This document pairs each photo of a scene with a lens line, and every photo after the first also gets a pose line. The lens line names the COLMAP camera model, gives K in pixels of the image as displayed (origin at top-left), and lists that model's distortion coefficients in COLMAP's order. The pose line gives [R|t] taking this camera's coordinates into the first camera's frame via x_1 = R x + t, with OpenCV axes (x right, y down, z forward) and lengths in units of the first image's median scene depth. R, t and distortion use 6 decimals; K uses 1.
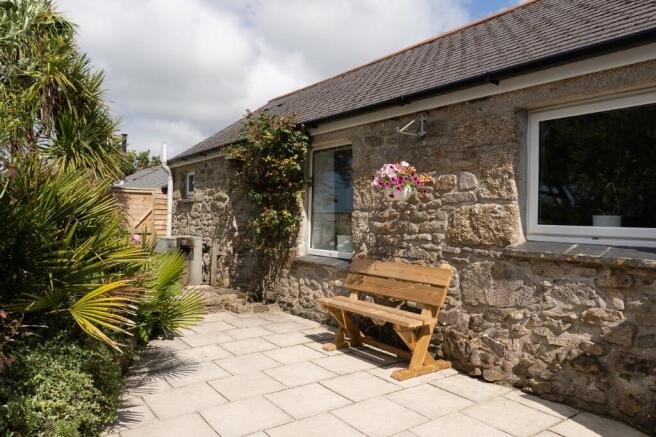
lens RADIAL K [[455.8, 0, 329.5], [0, 455.8, 216.2], [0, 0, 1]] dist [-0.008244, -0.000548]
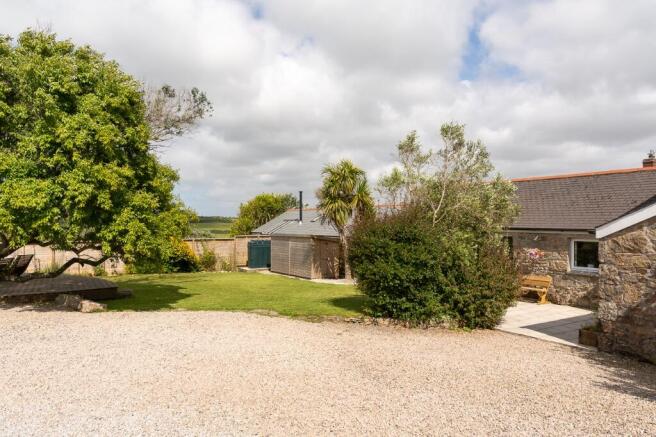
lens RADIAL K [[455.8, 0, 326.2], [0, 455.8, 222.1], [0, 0, 1]] dist [-0.008244, -0.000548]
pose [[0.996304, -0.007709, -0.085551, -1.367276], [0.006659, 0.999899, -0.012542, -0.333451], [0.085639, 0.011926, 0.996255, -3.172958]]
